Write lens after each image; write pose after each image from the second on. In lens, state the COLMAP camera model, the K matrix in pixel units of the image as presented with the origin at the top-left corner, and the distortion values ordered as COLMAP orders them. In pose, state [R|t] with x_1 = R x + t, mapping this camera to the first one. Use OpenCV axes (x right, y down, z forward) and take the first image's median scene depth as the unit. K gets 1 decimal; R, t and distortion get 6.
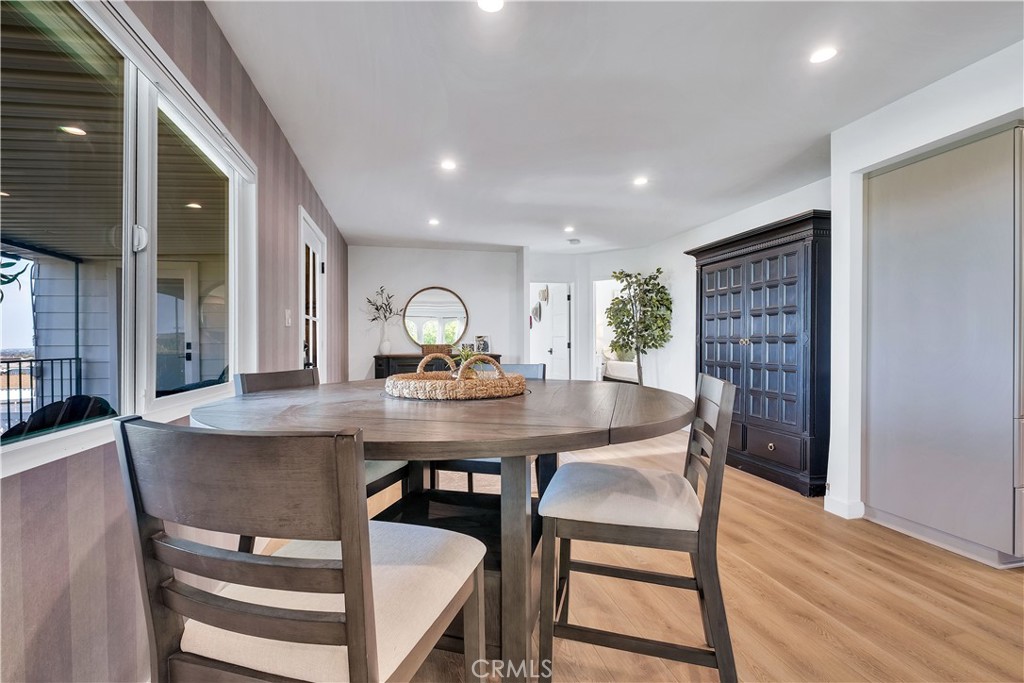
lens RADIAL K [[456.3, 0, 507.4], [0, 456.3, 338.7], [0, 0, 1]] dist [-0.001946, -0.000874]
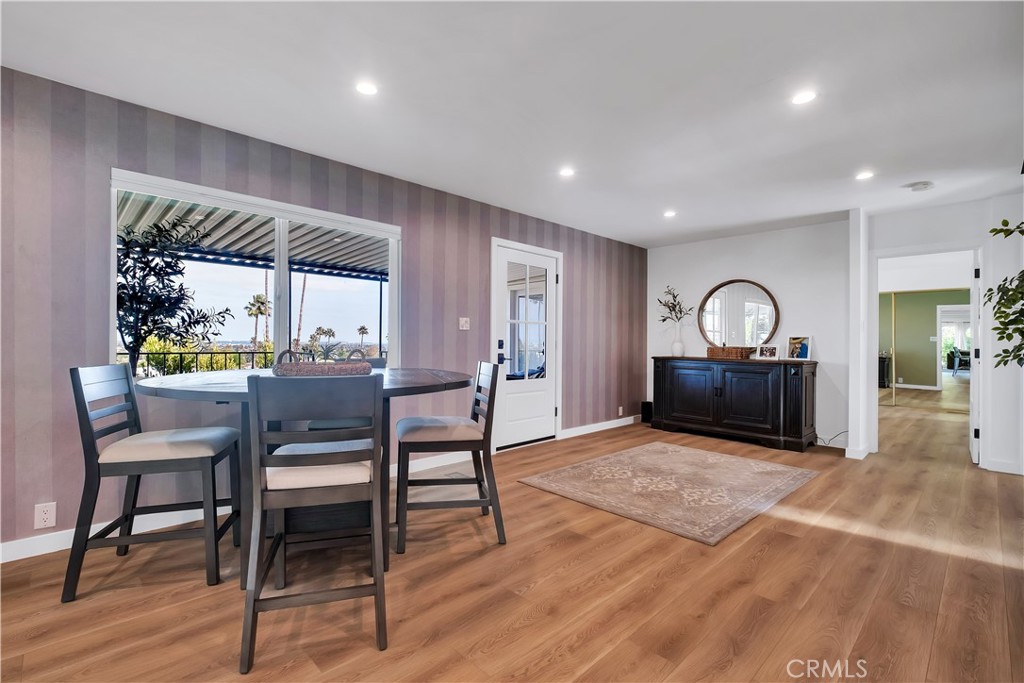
lens RADIAL K [[456.3, 0, 507.4], [0, 456.3, 338.7], [0, 0, 1]] dist [-0.001946, -0.000874]
pose [[0.537172, 0.004770, -0.843459, 0.352373], [-0.006600, 0.999977, 0.001452, -0.001626], [0.843447, 0.004786, 0.537191, 0.186976]]
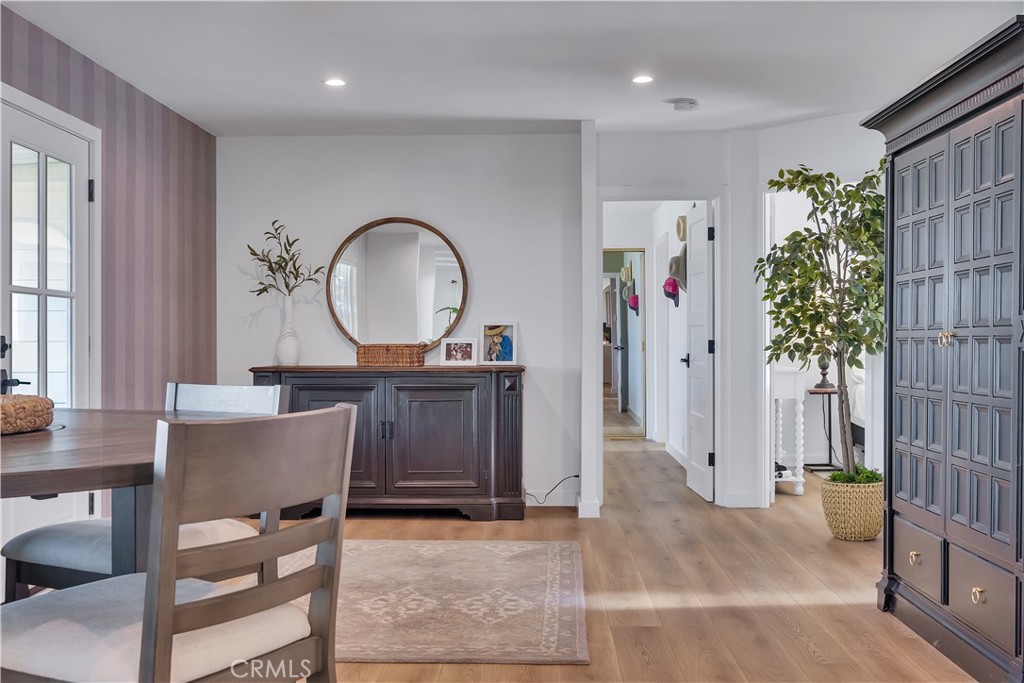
lens RADIAL K [[1077.5, 0, 493.2], [0, 1077.5, 339.9], [0, 0, 1]] dist [0.013533, 0.002789]
pose [[0.972019, -0.000801, -0.234902, 0.198558], [0.003035, 0.999954, 0.009147, -0.001508], [0.234884, -0.009604, 0.971976, -0.025184]]
